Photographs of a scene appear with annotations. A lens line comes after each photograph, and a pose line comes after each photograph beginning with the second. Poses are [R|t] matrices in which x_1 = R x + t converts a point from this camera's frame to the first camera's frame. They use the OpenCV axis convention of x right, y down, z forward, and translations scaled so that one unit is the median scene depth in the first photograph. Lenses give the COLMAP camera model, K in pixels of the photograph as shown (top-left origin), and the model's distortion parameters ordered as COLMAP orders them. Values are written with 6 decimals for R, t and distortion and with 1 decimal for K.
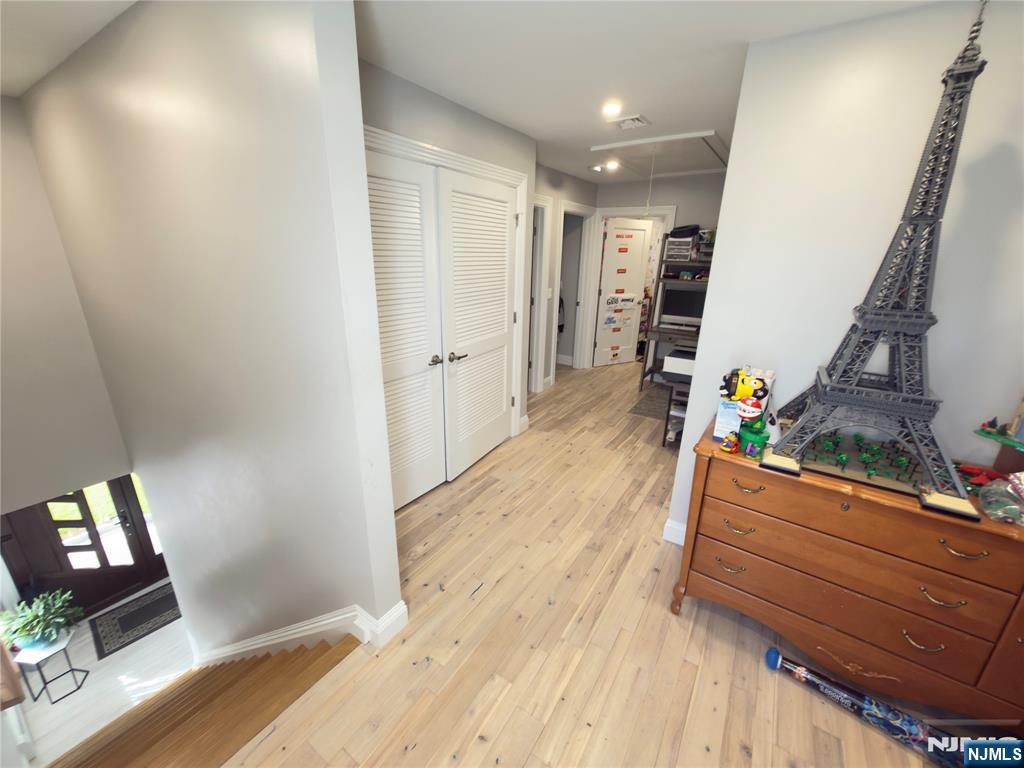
lens RADIAL K [[408.2, 0, 512.0], [0, 408.2, 384.0], [0, 0, 1]] dist [0.000193, -0.000073]
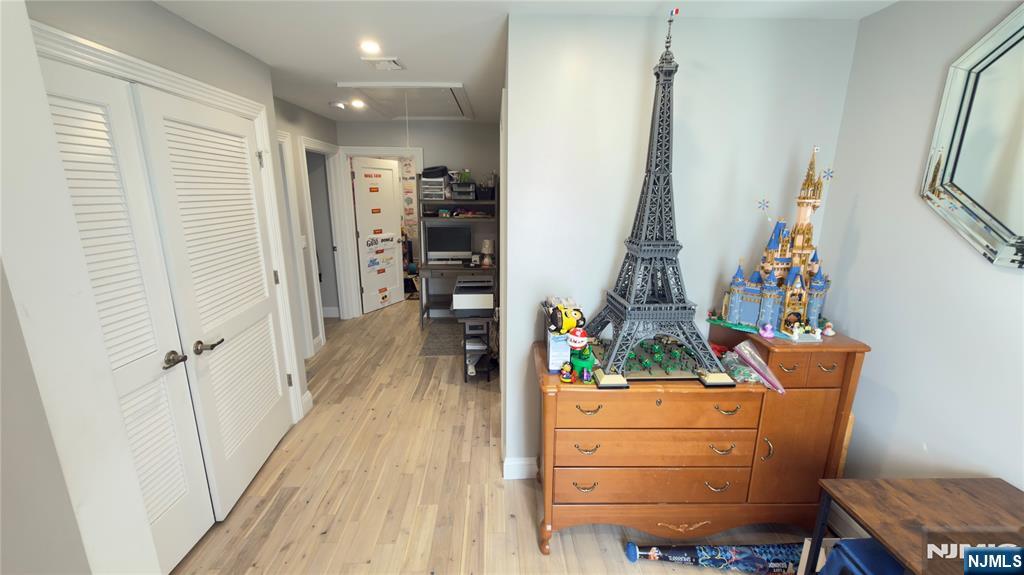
lens RADIAL K [[407.4, 0, 512.0], [0, 407.4, 287.5], [0, 0, 1]] dist [-0.000580, -0.000003]
pose [[0.809403, -0.152378, 0.567140, -0.080670], [0.192495, 0.981235, -0.011086, -0.049042], [-0.554809, 0.118144, 0.823547, 0.094218]]
